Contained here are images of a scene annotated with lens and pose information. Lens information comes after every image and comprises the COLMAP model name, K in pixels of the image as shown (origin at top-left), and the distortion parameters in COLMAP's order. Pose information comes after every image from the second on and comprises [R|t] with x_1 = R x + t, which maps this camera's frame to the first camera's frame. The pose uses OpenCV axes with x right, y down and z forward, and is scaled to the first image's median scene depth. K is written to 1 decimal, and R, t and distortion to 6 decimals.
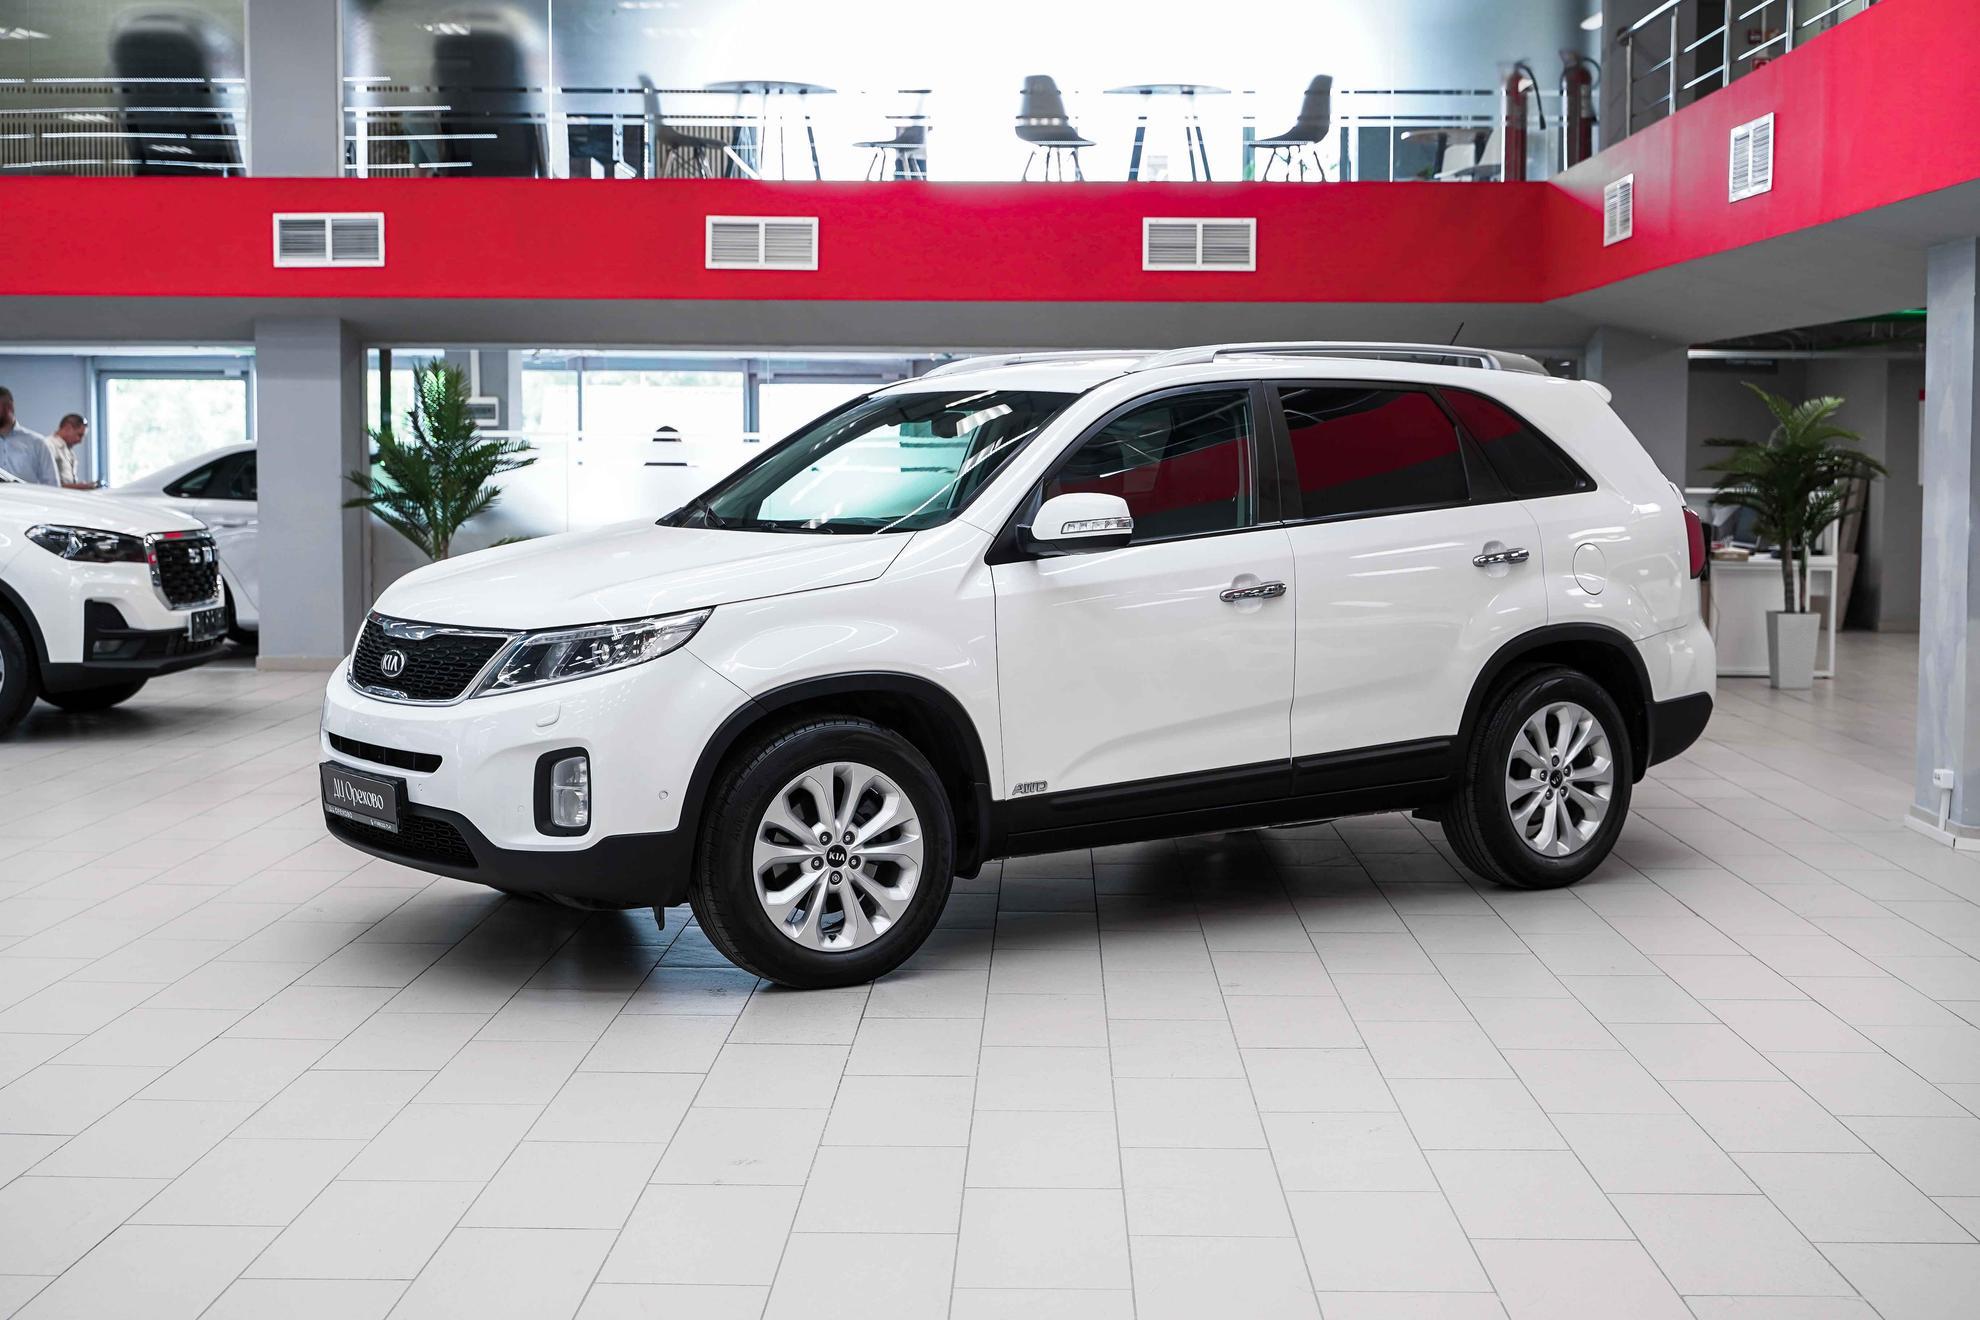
lens RADIAL K [[2498.1, 0, 980.6], [0, 2498.1, 649.7], [0, 0, 1]] dist [-0.005257, 0.017990]
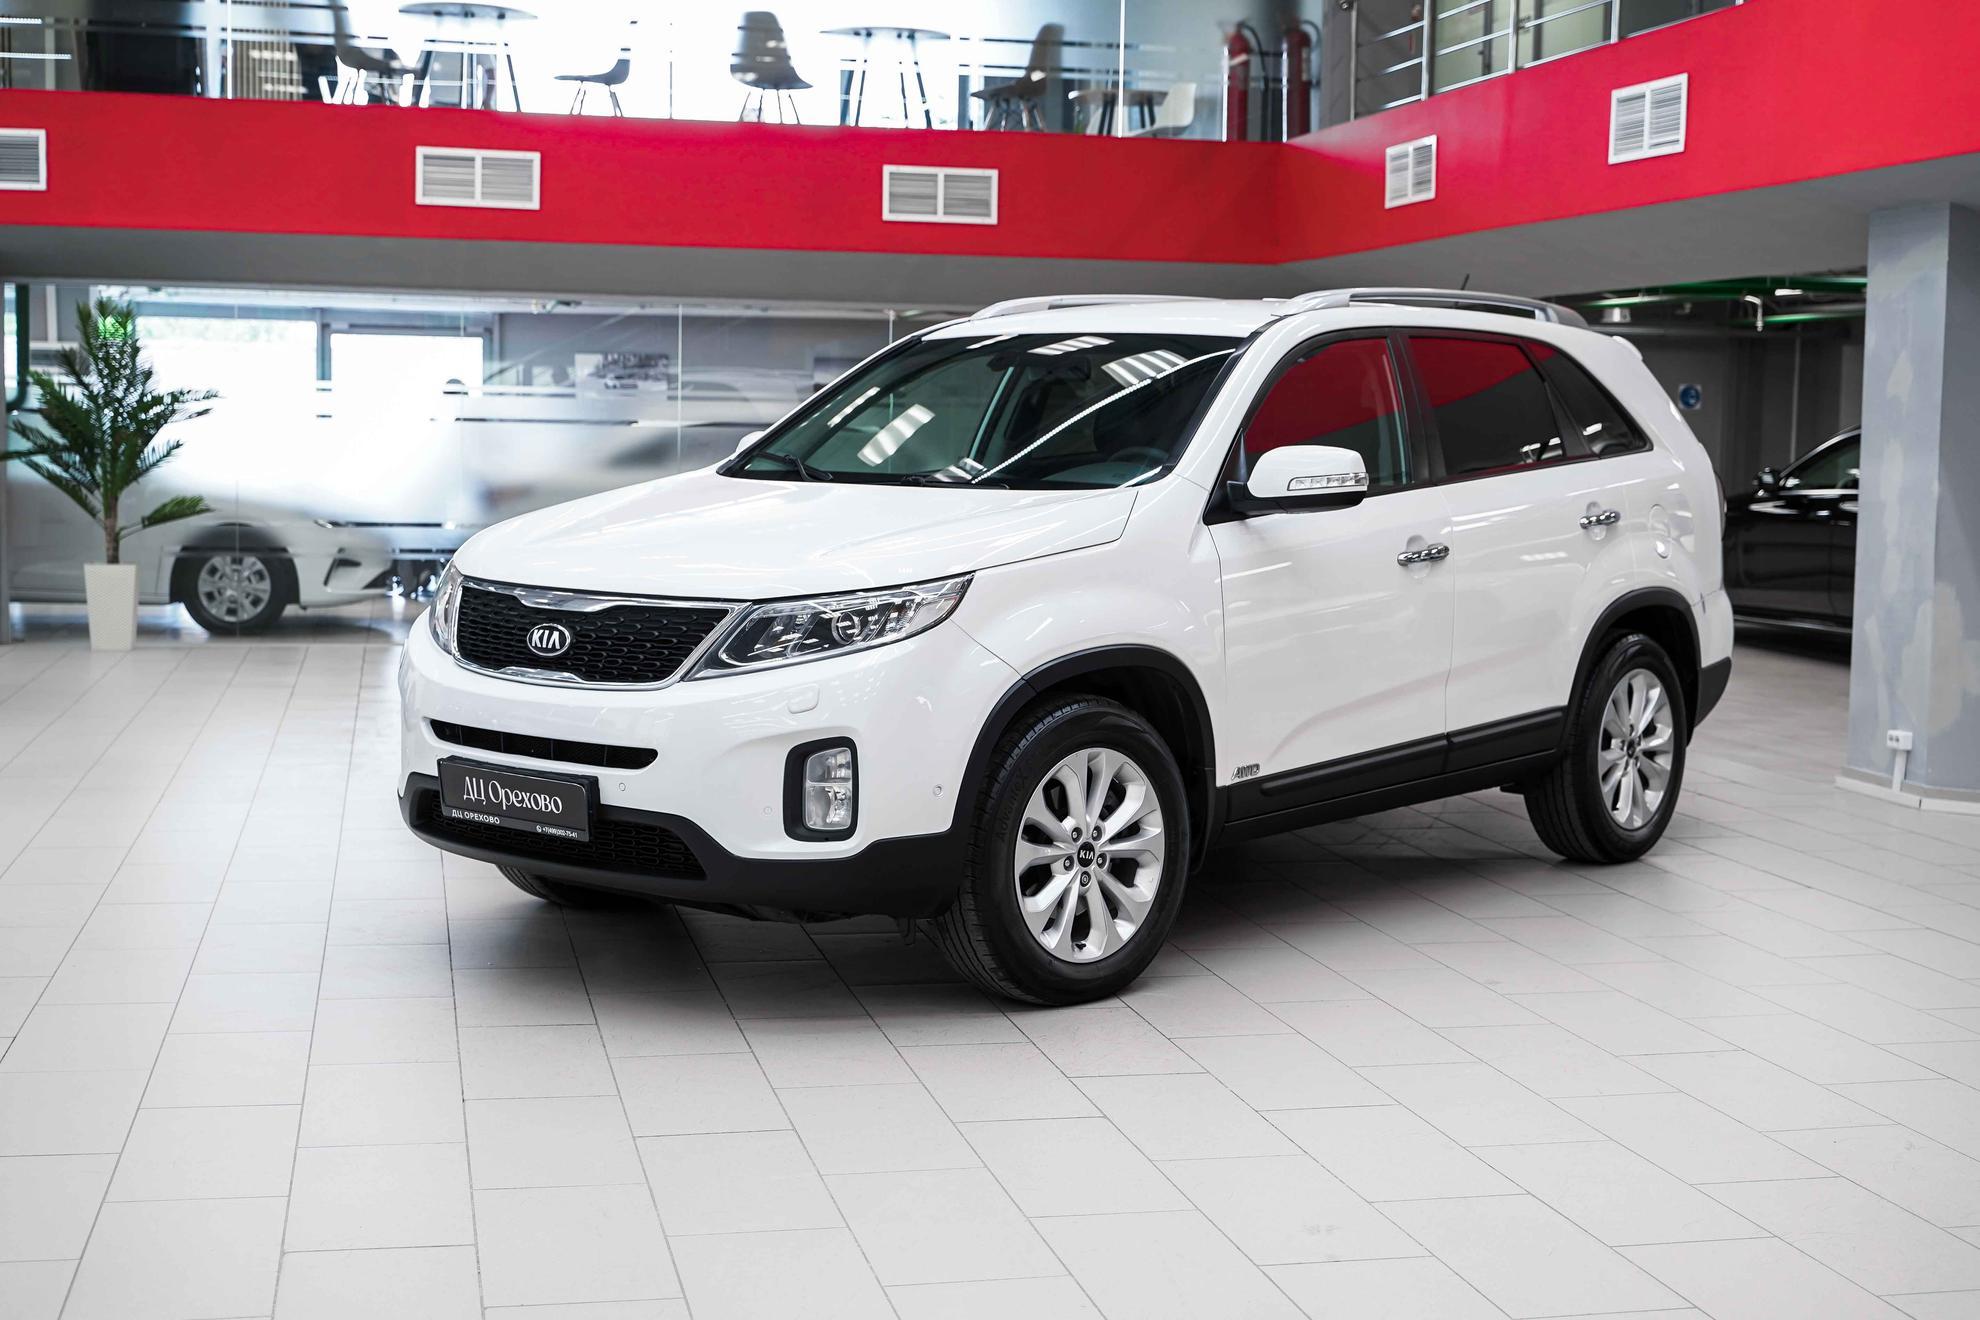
lens RADIAL K [[2478.8, 0, 990.0], [0, 2478.8, 660.0], [0, 0, 1]] dist [0.004446, -0.030703]
pose [[0.974587, -0.009590, 0.223806, -0.109845], [0.005350, 0.999795, 0.019544, -0.001295], [-0.223947, -0.017850, 0.974438, 0.059401]]
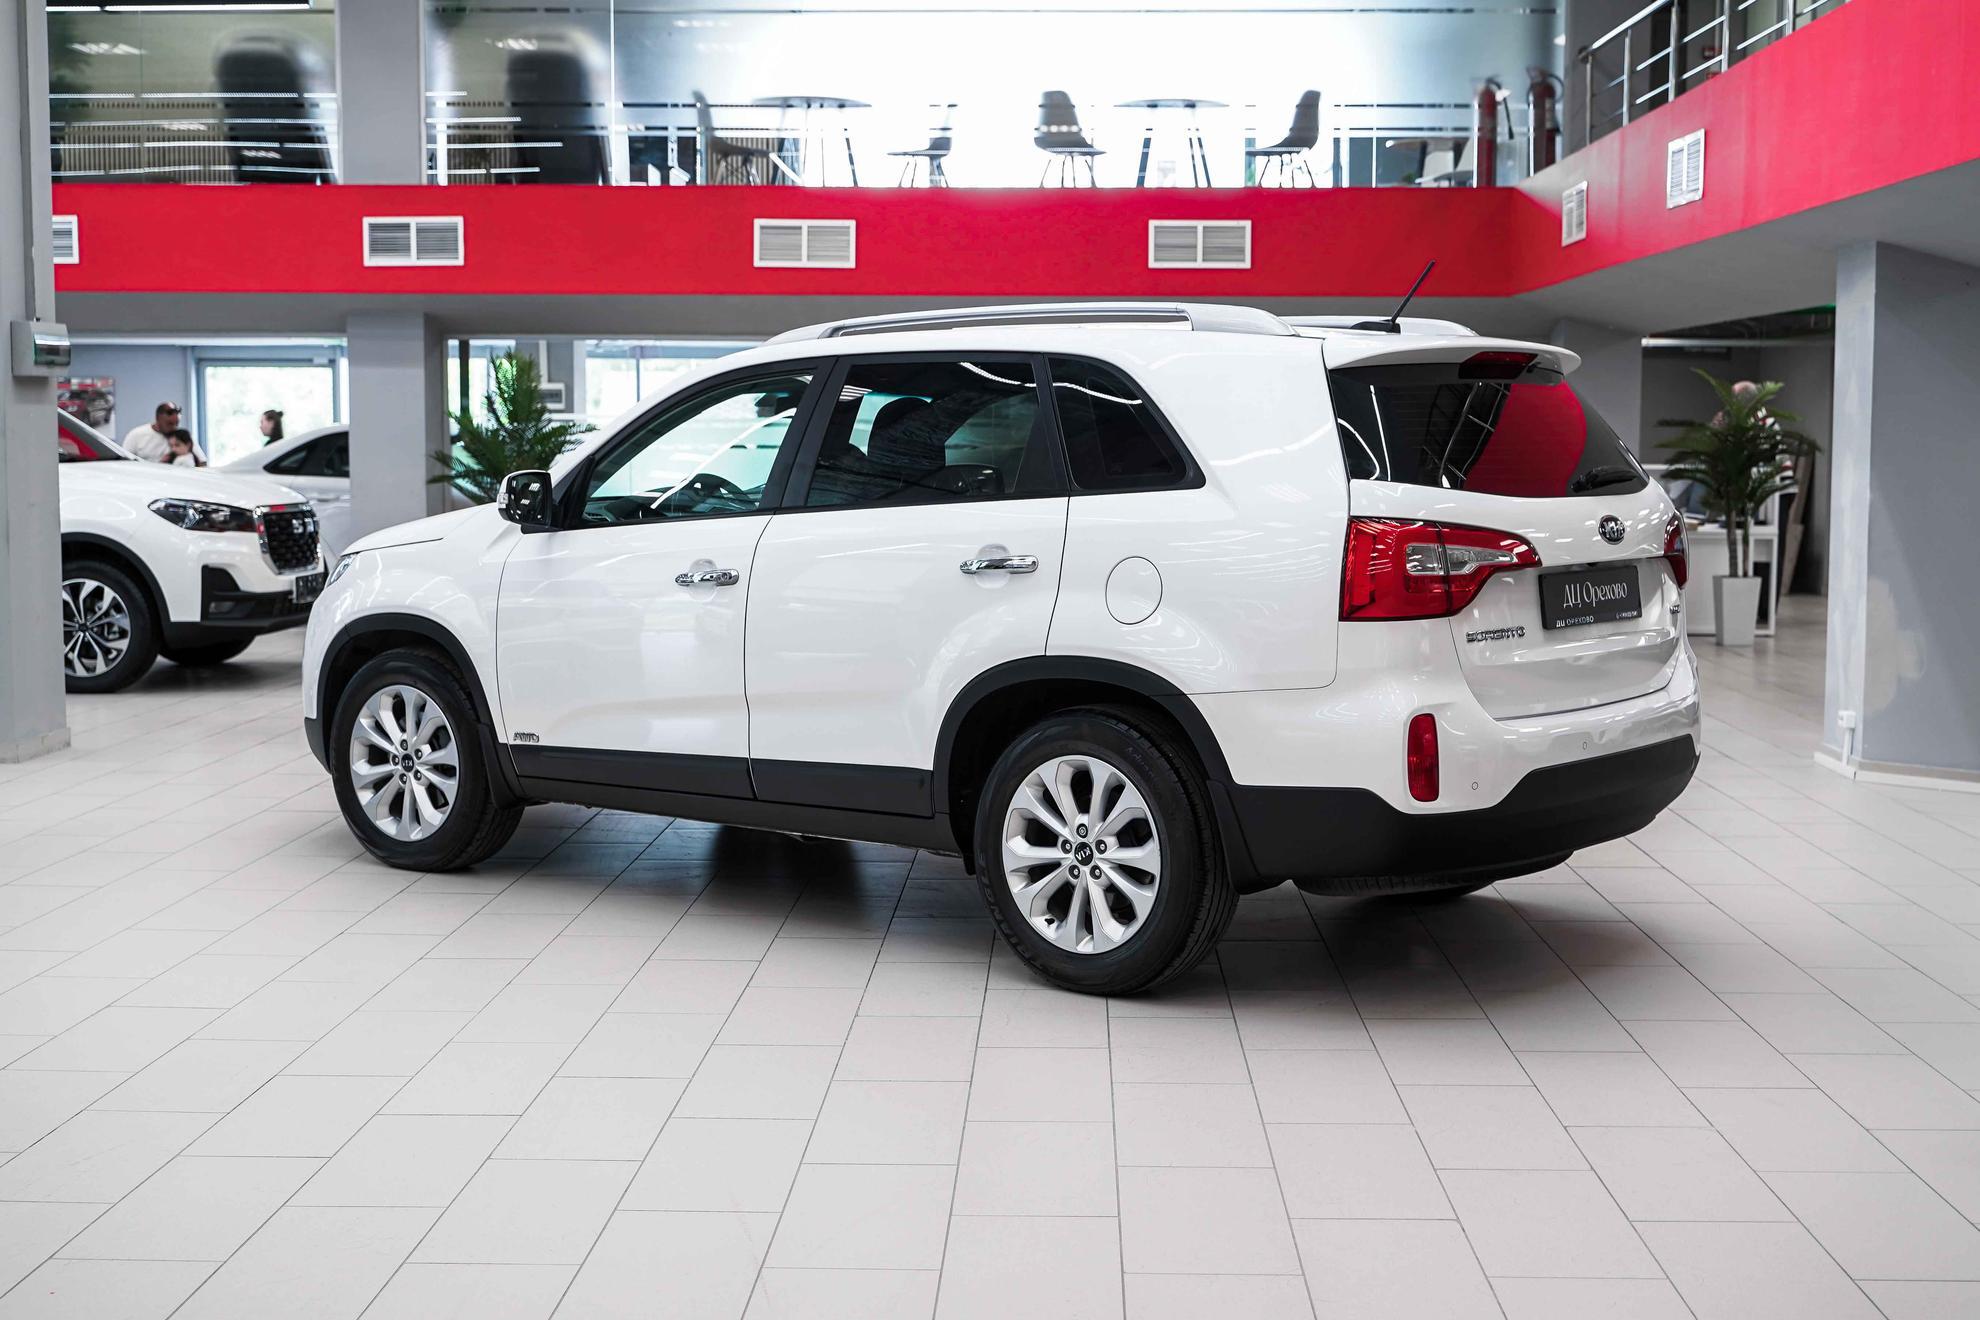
lens RADIAL K [[2315.2, 0, 1006.5], [0, 2315.2, 656.6], [0, 0, 1]] dist [0.000537, -0.012605]
pose [[0.999999, -0.001144, -0.000648, 0.002387], [0.001155, 0.999849, 0.017344, 0.002504], [0.000628, -0.017344, 0.999849, -0.029090]]
